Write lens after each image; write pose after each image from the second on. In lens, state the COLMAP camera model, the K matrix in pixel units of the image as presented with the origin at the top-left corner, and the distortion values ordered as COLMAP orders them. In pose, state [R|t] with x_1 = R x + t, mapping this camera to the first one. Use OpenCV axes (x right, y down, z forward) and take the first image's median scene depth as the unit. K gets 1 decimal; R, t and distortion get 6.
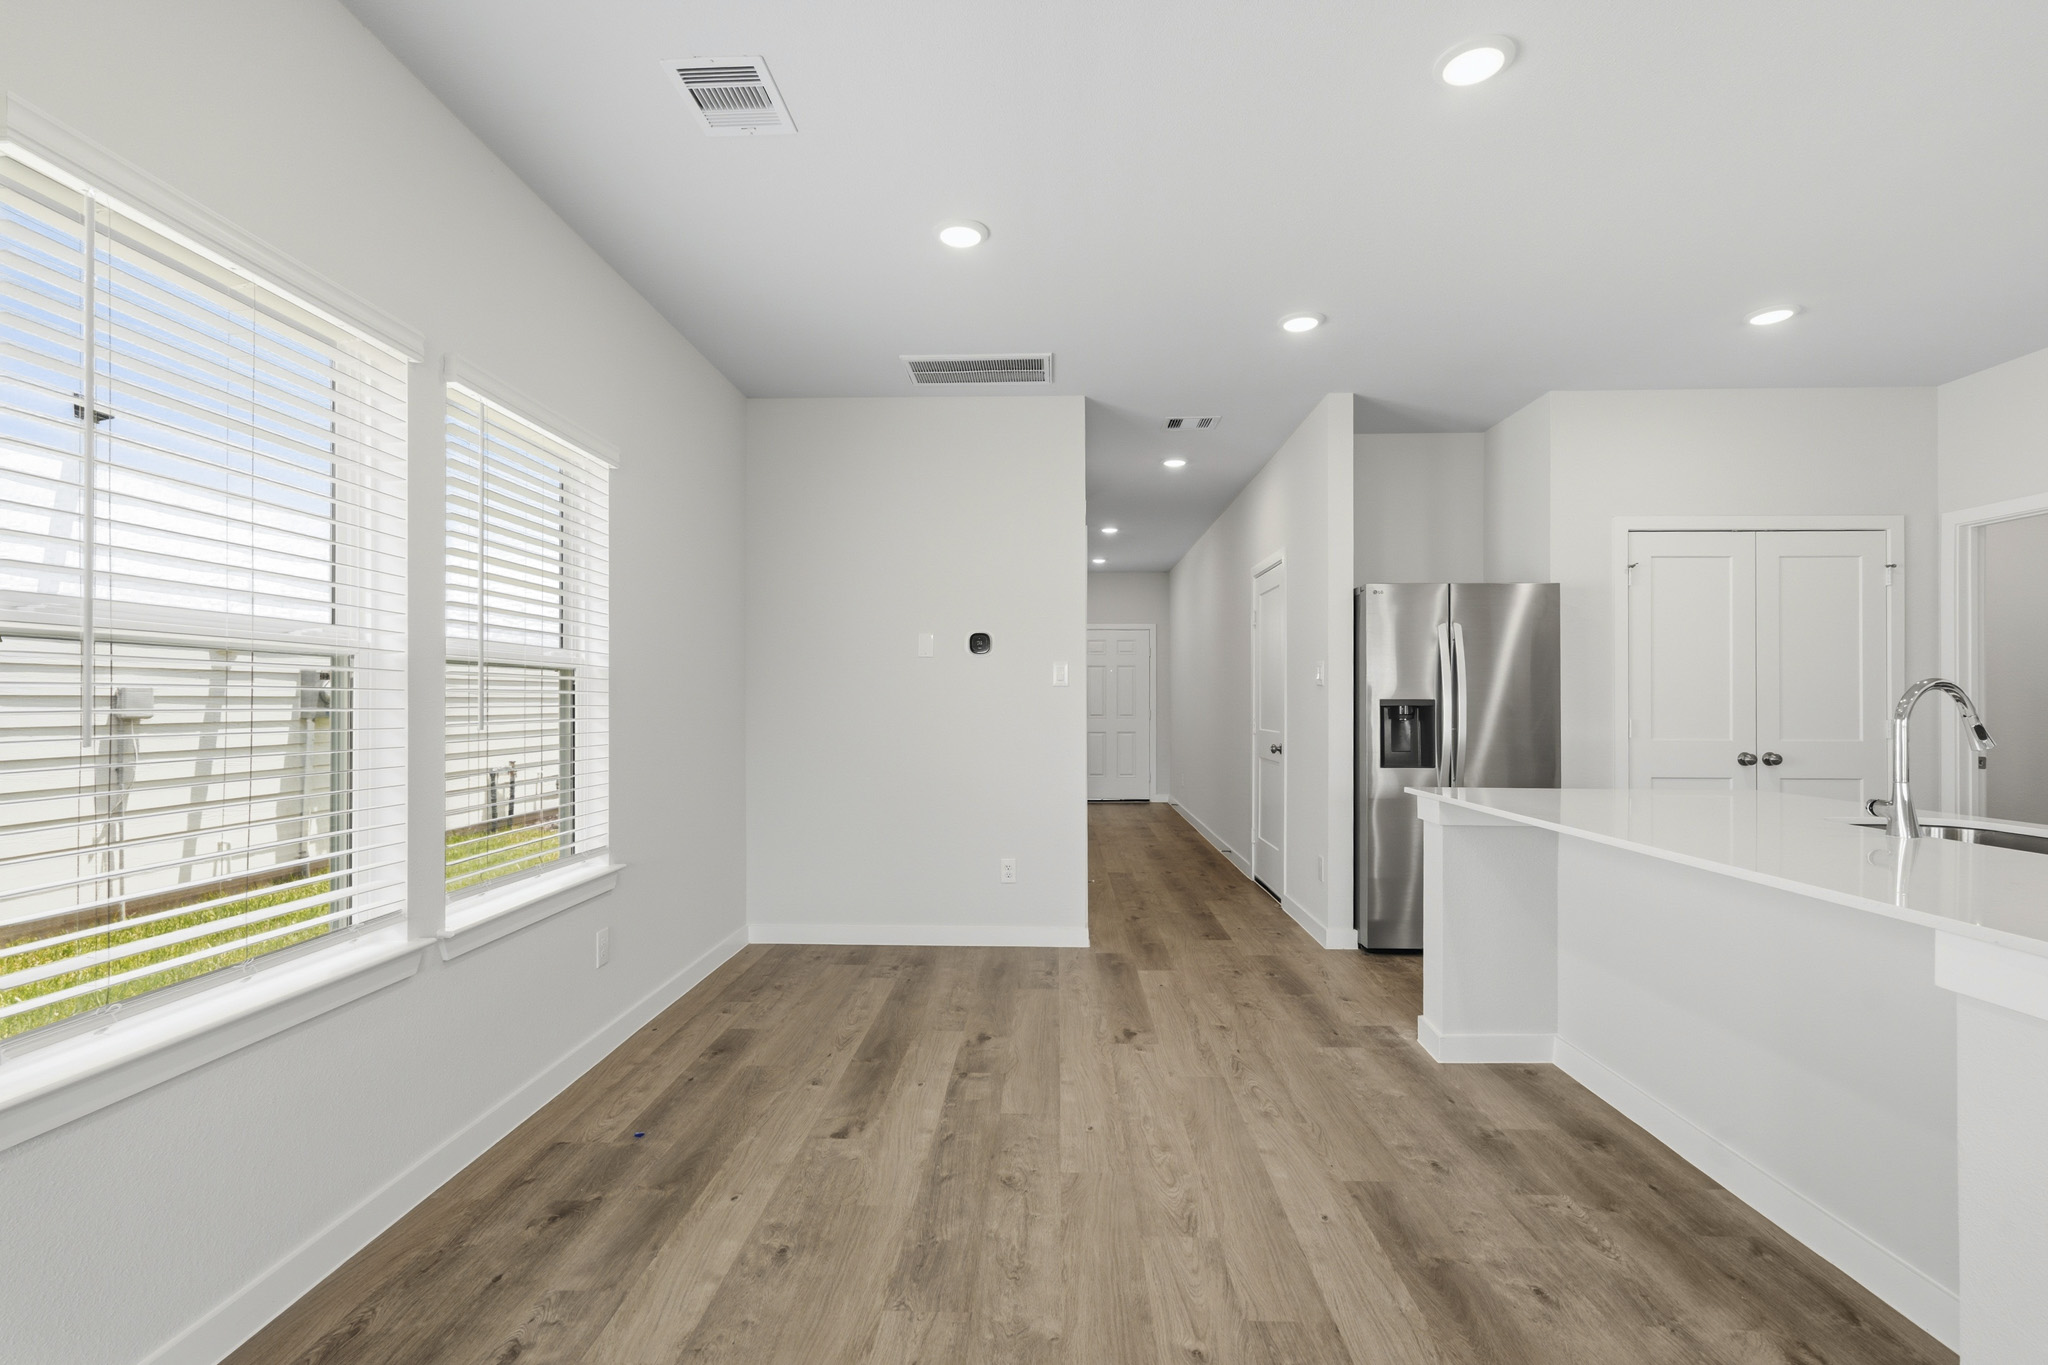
lens RADIAL K [[940.6, 0, 1022.5], [0, 940.6, 695.1], [0, 0, 1]] dist [0.001985, -0.000491]
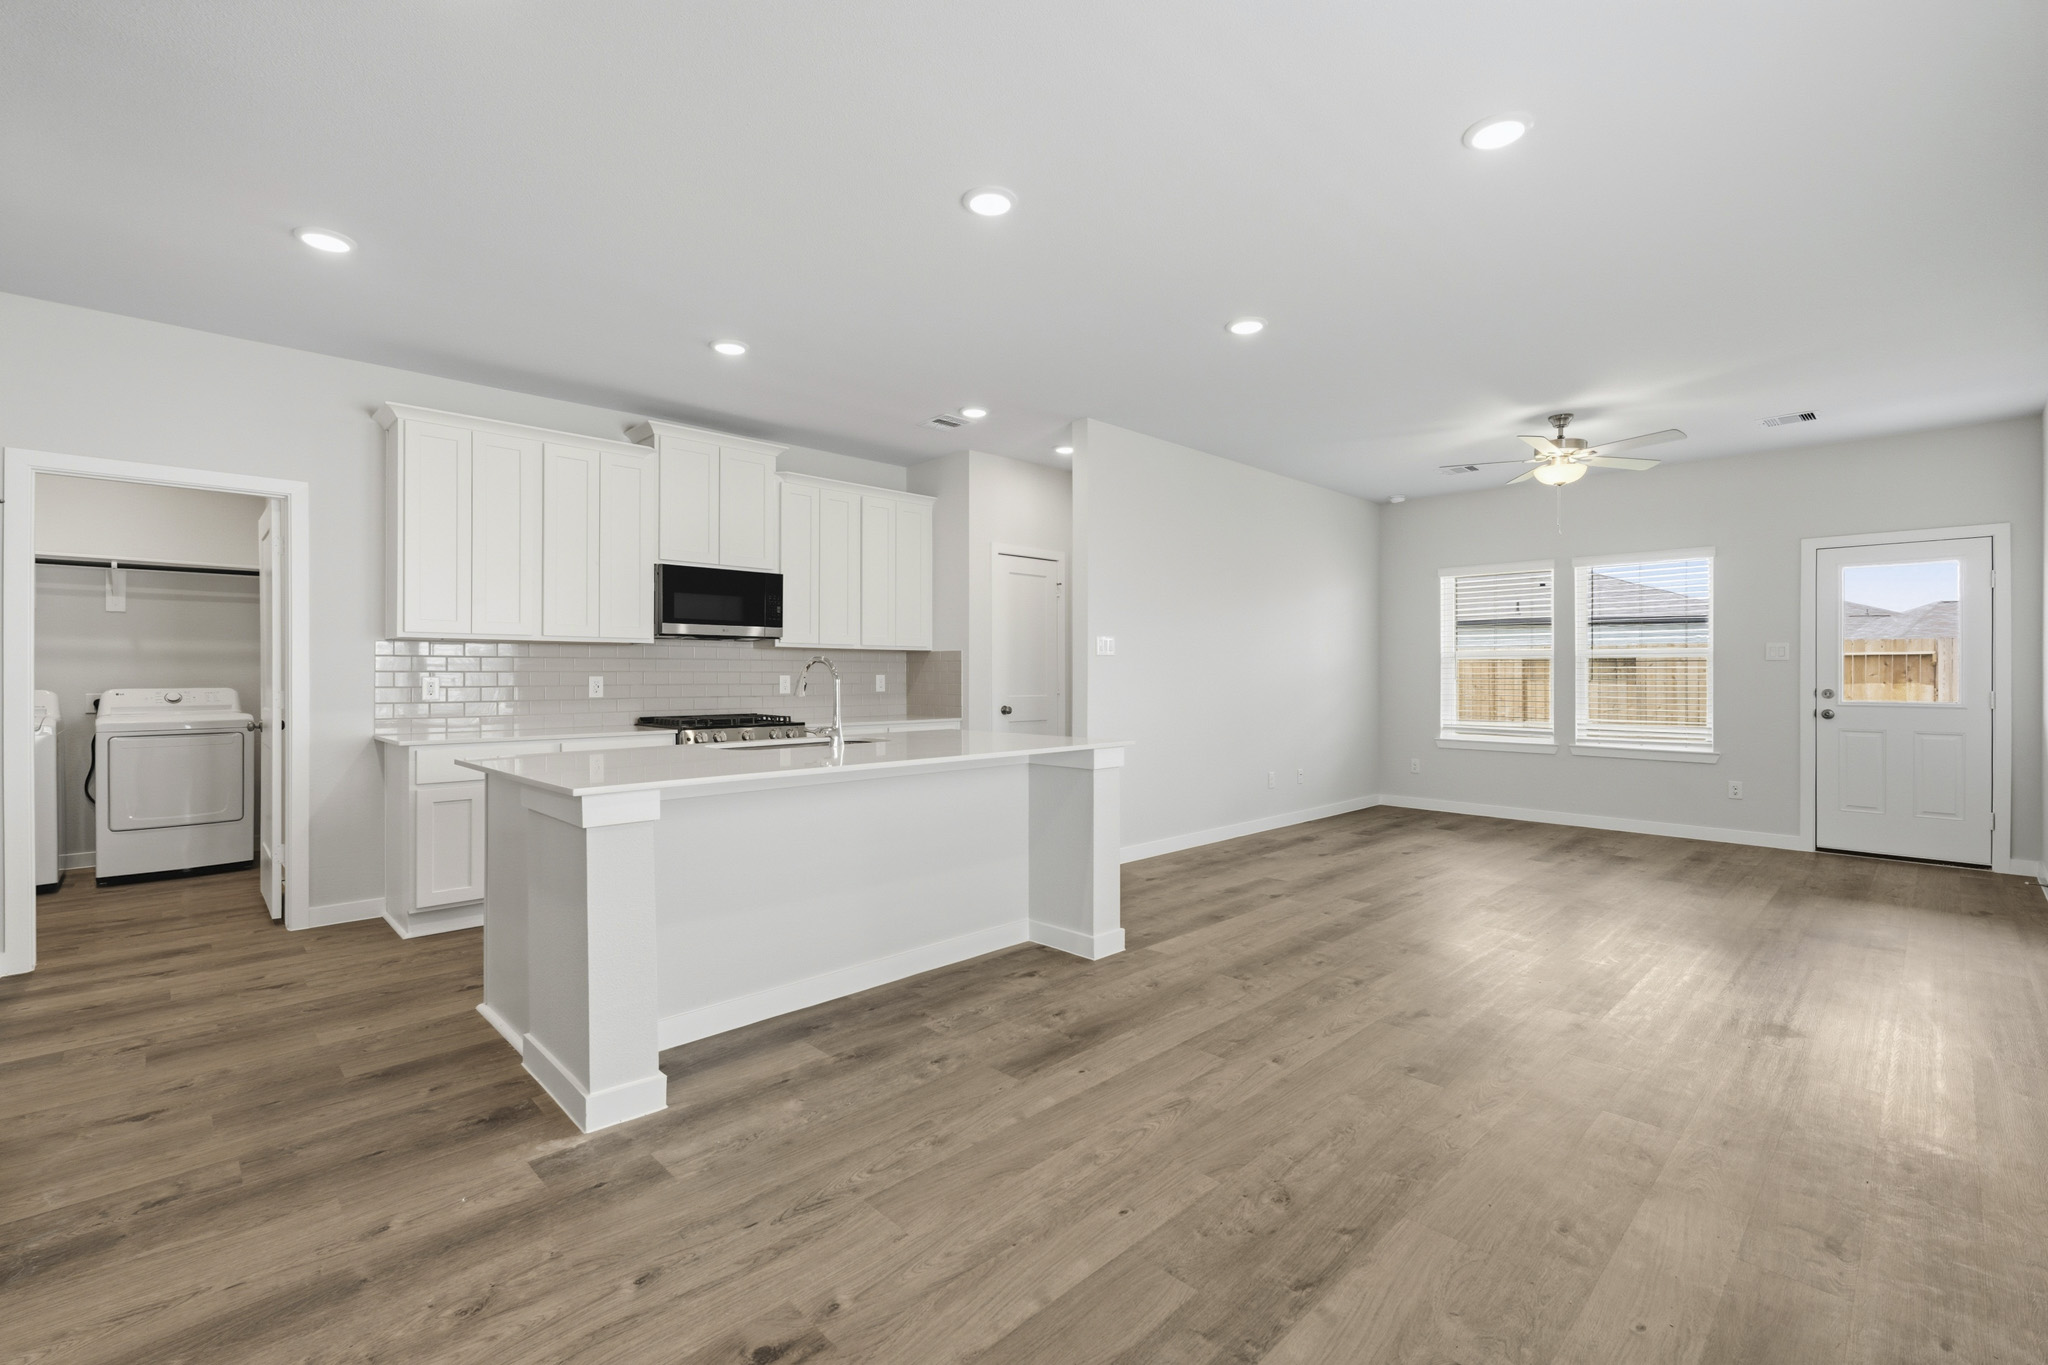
lens RADIAL K [[898.1, 0, 1024.2], [0, 898.1, 670.6], [0, 0, 1]] dist [-0.001592, 0.000019]
pose [[-0.722317, 0.002552, 0.691557, -0.335989], [-0.003007, 0.999972, -0.006831, 0.014346], [-0.691556, -0.007013, -0.722289, 1.397982]]
